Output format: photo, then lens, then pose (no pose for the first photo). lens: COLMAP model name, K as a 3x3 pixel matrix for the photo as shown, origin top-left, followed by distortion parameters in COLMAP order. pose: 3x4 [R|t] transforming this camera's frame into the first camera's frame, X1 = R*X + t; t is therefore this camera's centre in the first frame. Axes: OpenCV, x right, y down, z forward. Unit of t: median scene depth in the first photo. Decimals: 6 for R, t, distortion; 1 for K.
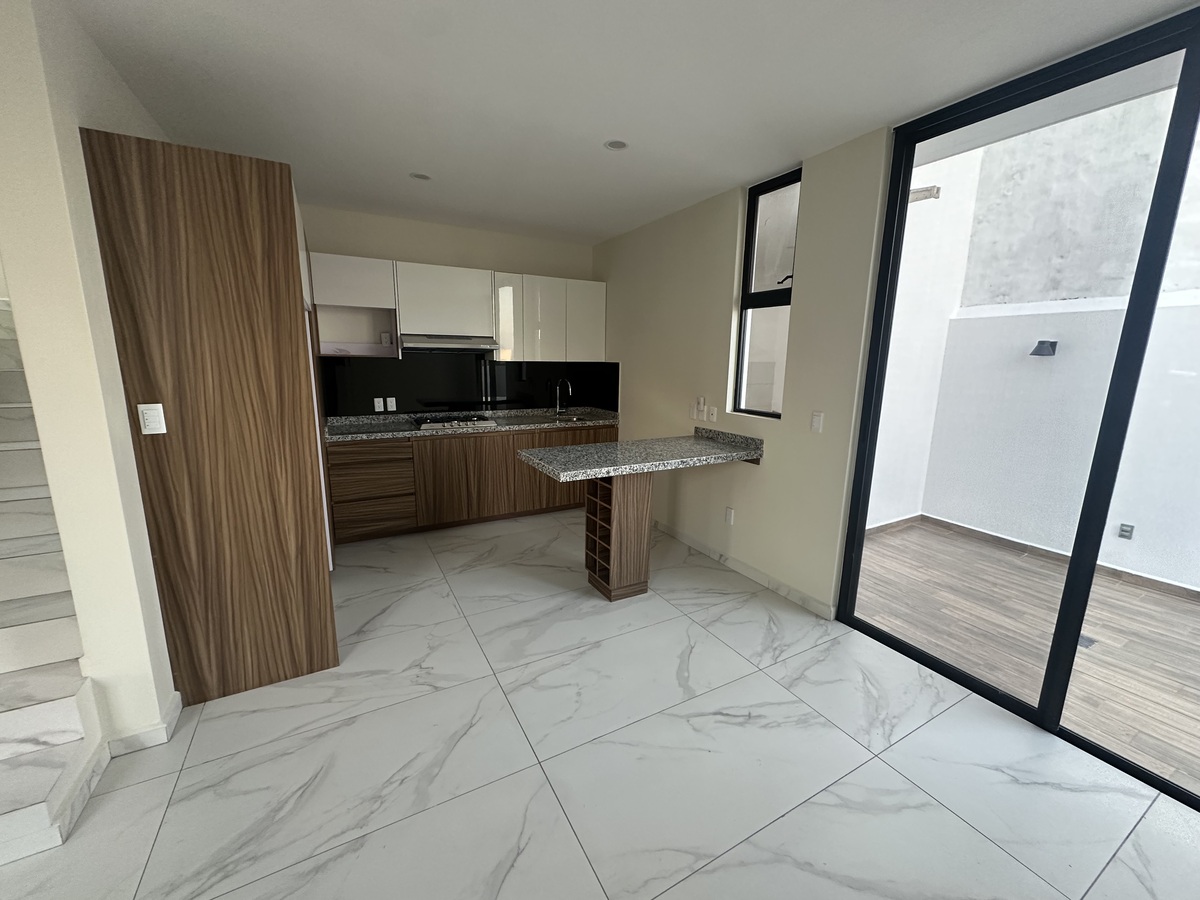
lens RADIAL K [[475.2, 0, 597.0], [0, 475.2, 450.4], [0, 0, 1]] dist [-0.000890, -0.000146]
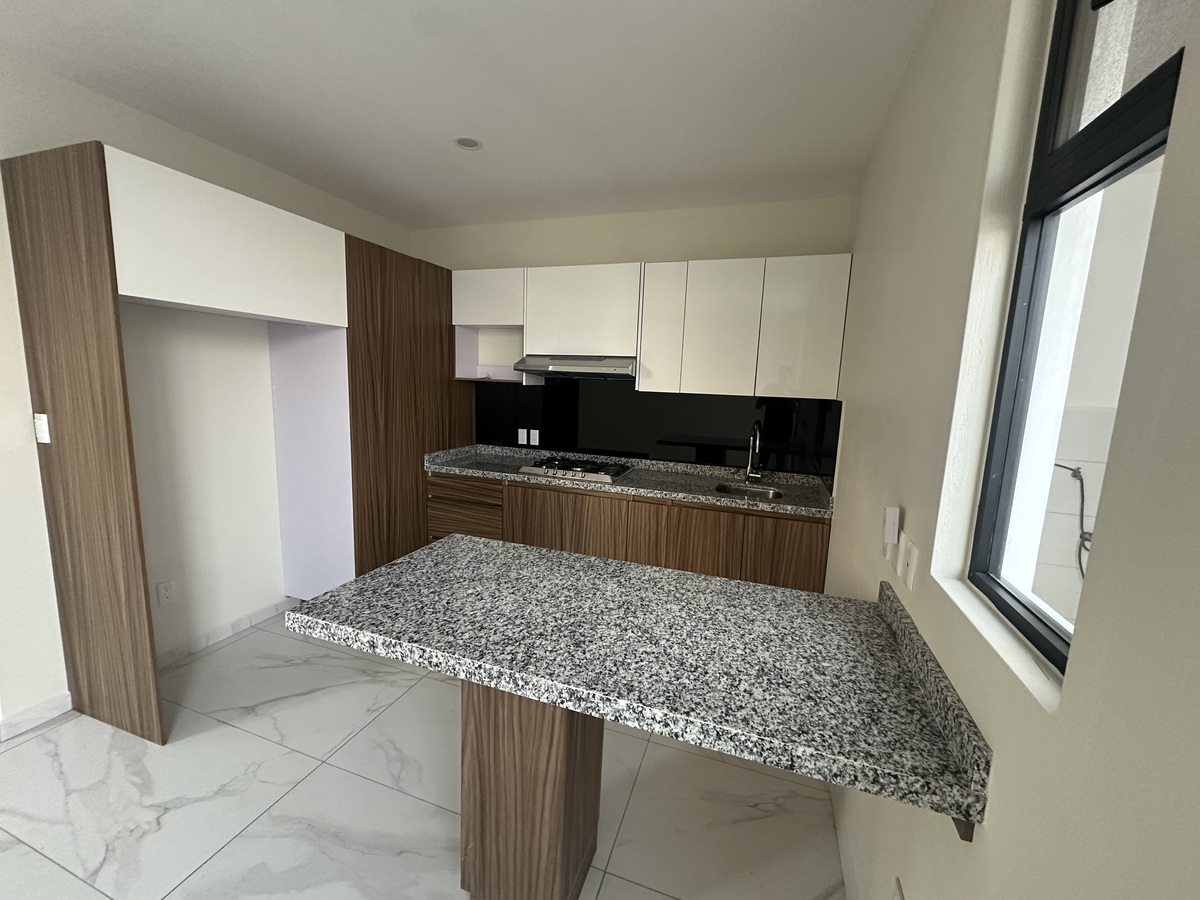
lens RADIAL K [[475.2, 0, 601.8], [0, 475.2, 450.1], [0, 0, 1]] dist [-0.000890, -0.000146]
pose [[0.671061, 0.118366, -0.731893, 0.379023], [-0.168988, 0.985608, 0.004457, -0.136217], [0.721887, 0.120690, 0.681405, 0.699811]]
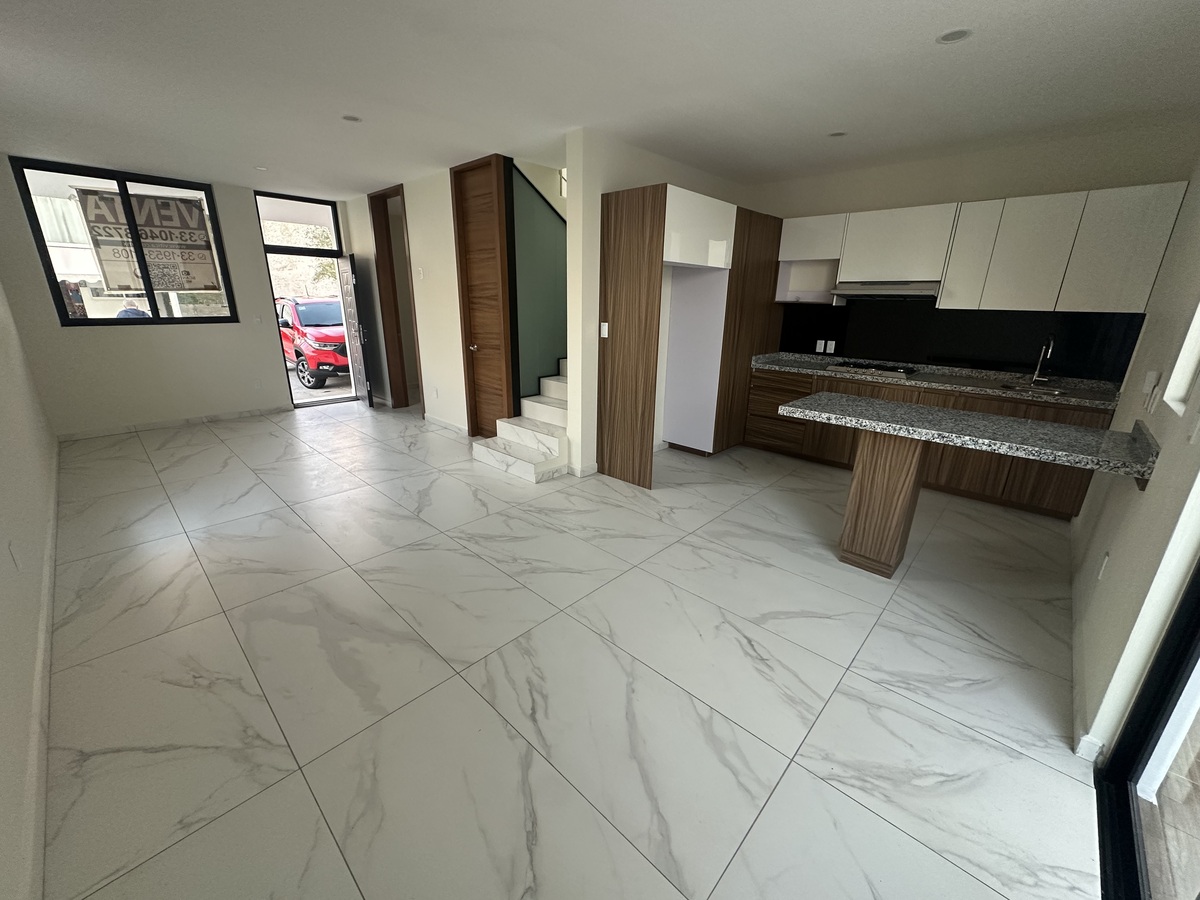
lens RADIAL K [[475.2, 0, 601.5], [0, 475.2, 448.5], [0, 0, 1]] dist [-0.000890, -0.000146]
pose [[0.309656, 0.277781, -0.909368, 0.666744], [-0.194547, 0.954652, 0.225367, -0.021603], [0.930733, 0.107129, 0.349655, 0.181128]]
